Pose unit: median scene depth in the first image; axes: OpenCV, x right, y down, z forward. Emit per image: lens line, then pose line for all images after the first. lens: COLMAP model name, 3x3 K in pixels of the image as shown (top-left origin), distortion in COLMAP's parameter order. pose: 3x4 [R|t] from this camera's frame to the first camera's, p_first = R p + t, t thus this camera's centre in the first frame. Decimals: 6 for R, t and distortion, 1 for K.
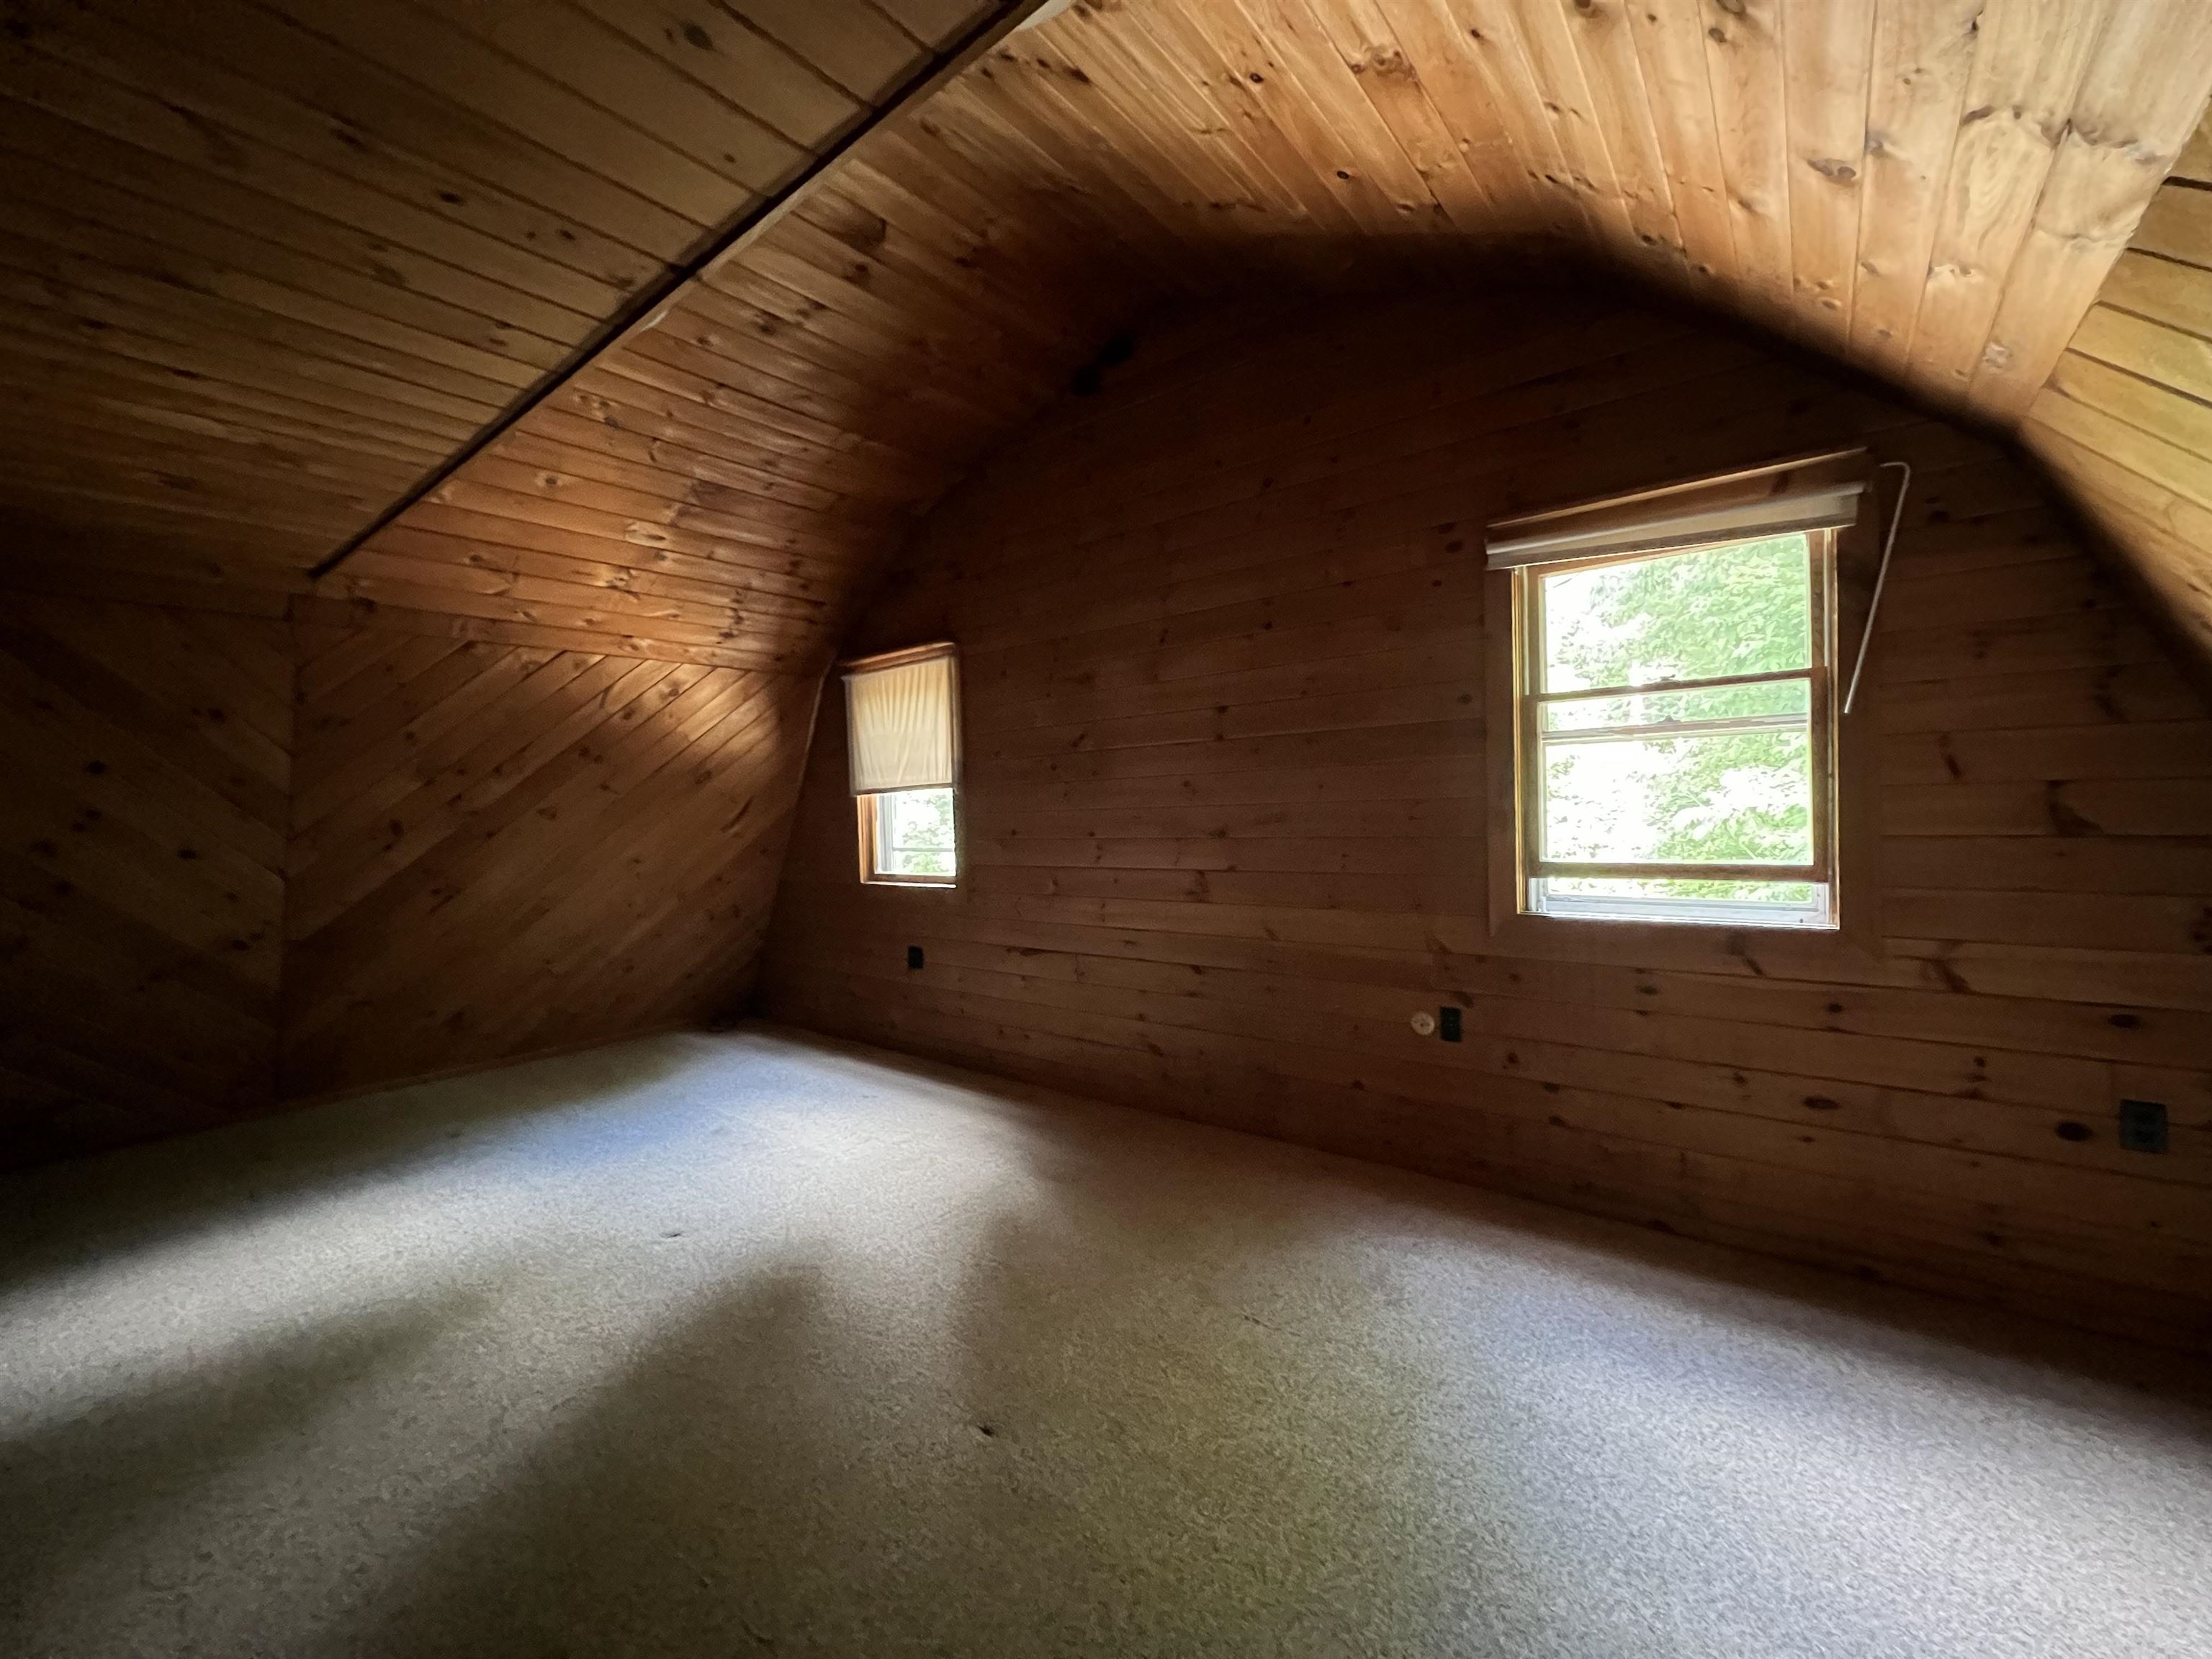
lens RADIAL K [[889.2, 0, 1105.7], [0, 889.2, 832.2], [0, 0, 1]] dist [0.000993, 0.000048]
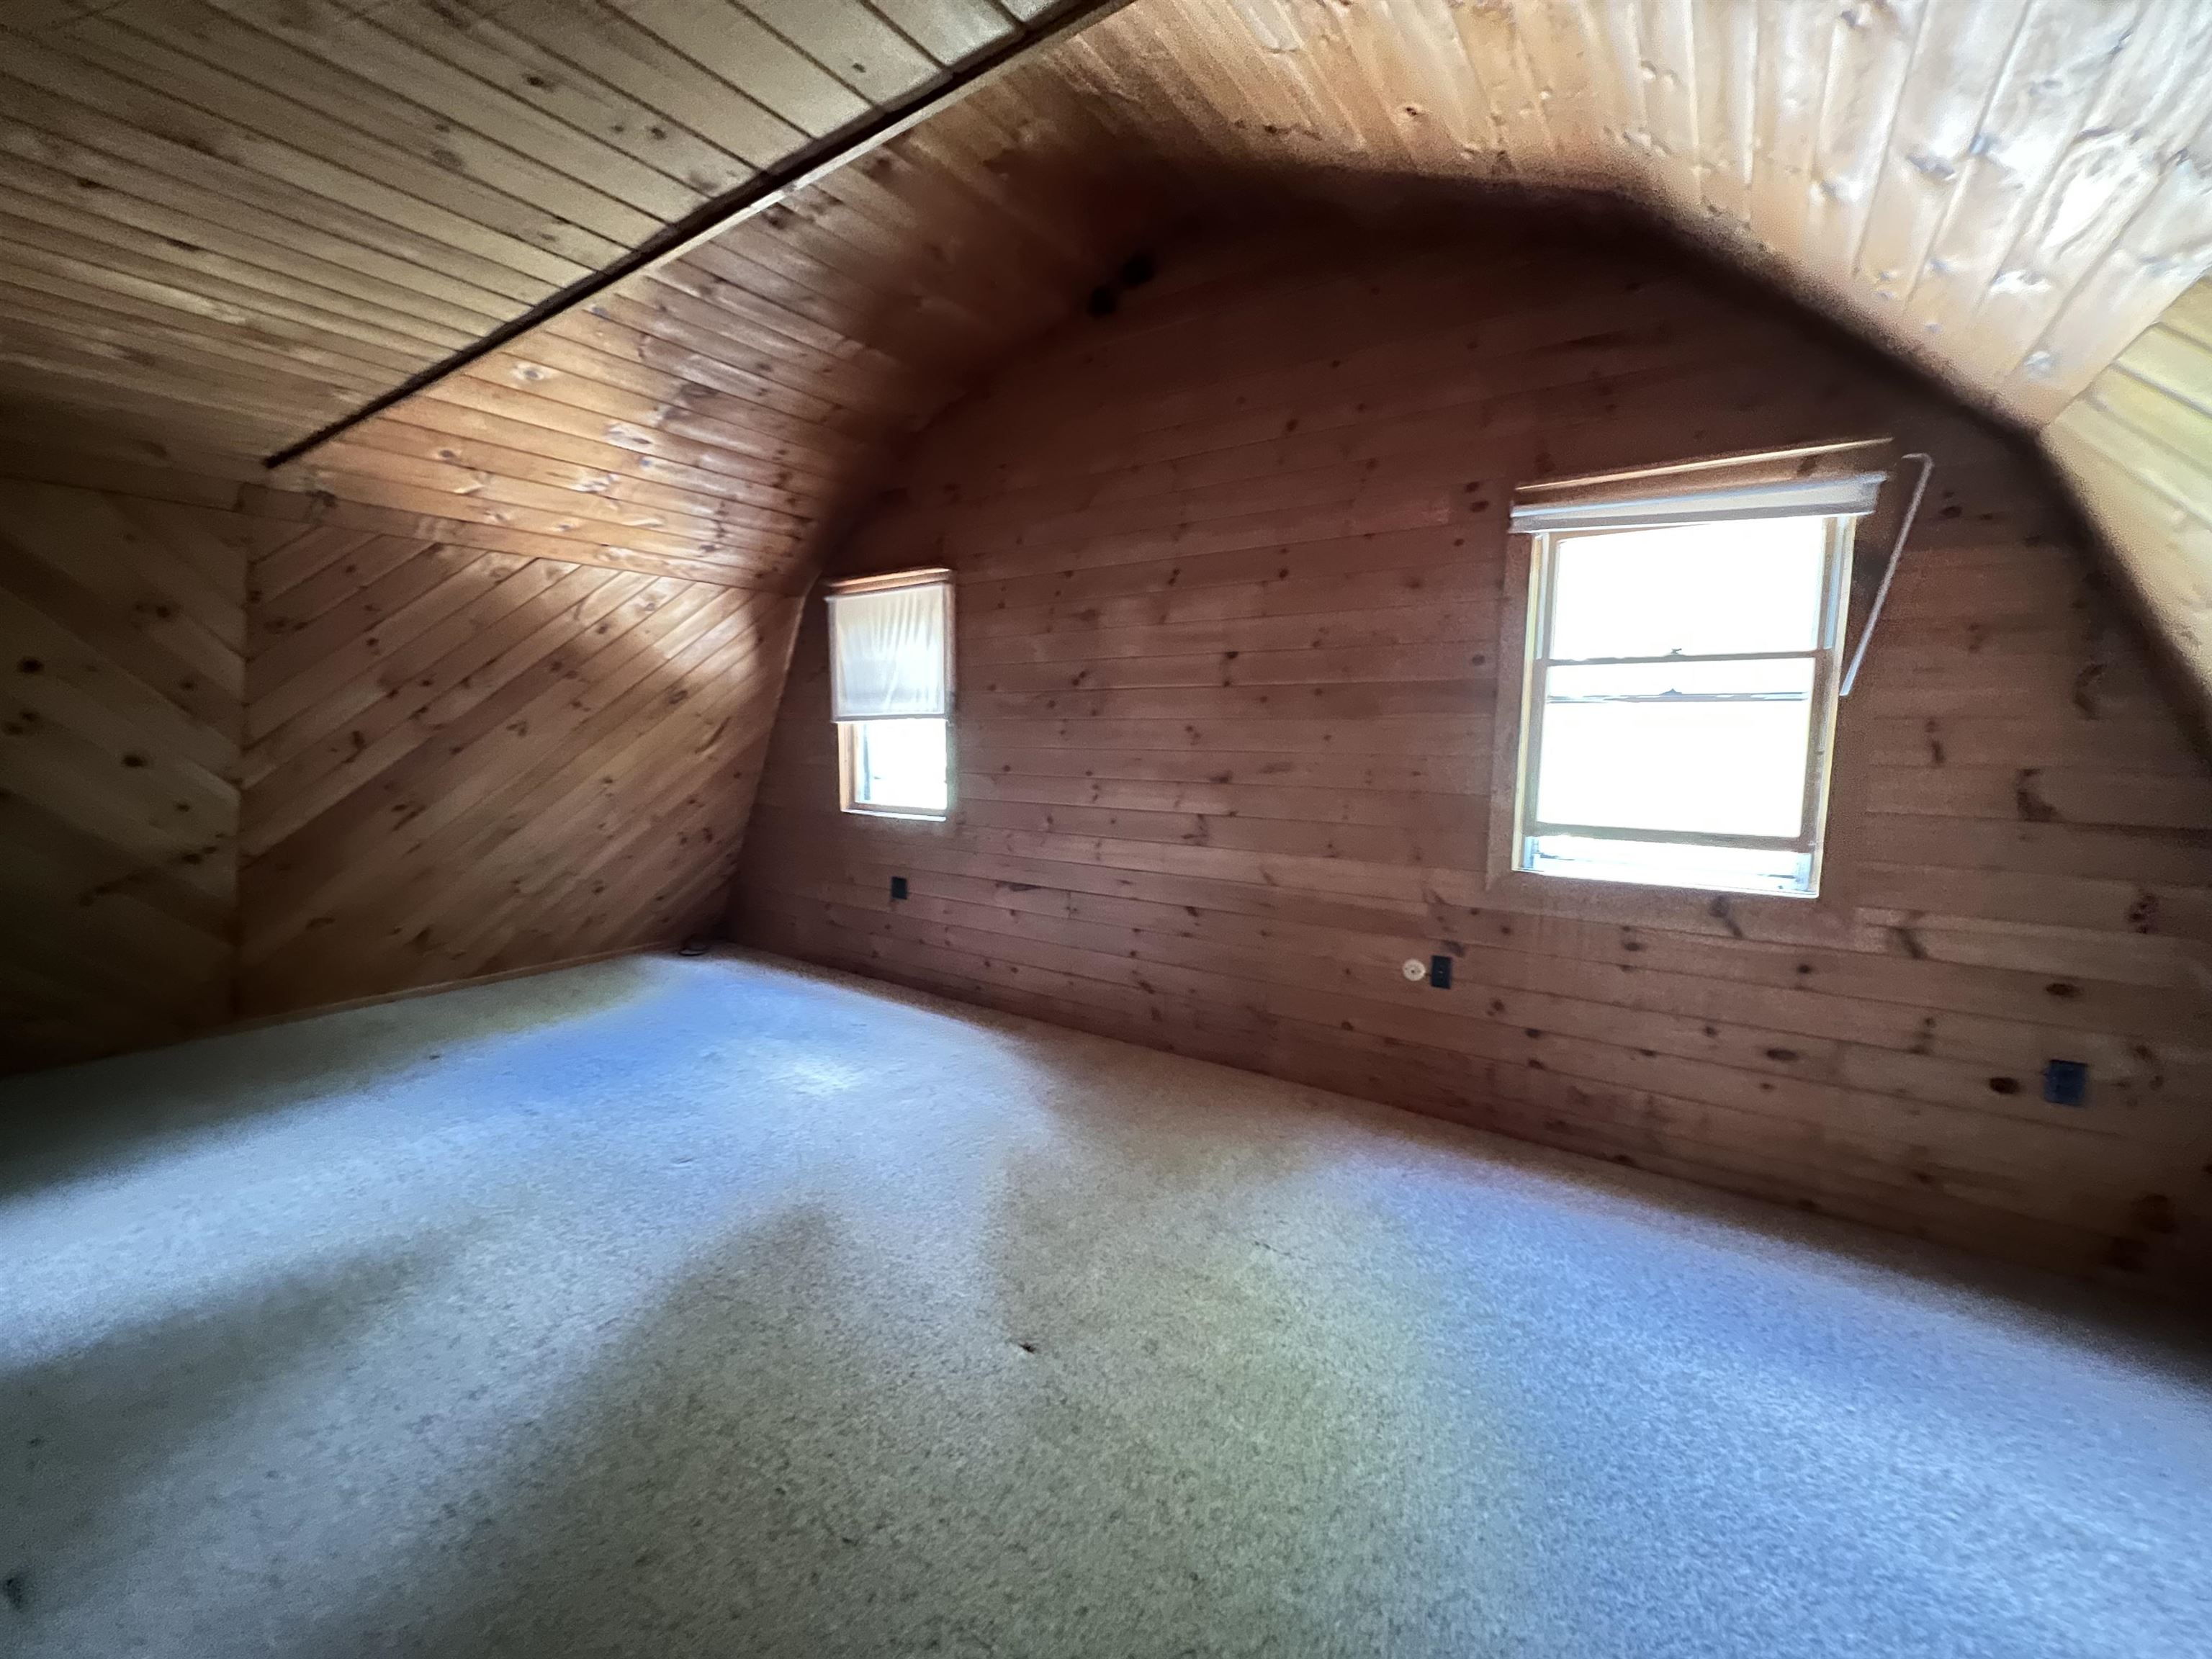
lens RADIAL K [[889.2, 0, 1109.7], [0, 889.2, 833.5], [0, 0, 1]] dist [0.000993, 0.000048]
pose [[0.997130, 0.033016, 0.068132, -0.107899], [-0.038546, 0.995926, 0.081519, -0.023508], [-0.065163, -0.083911, 0.994340, -0.007723]]
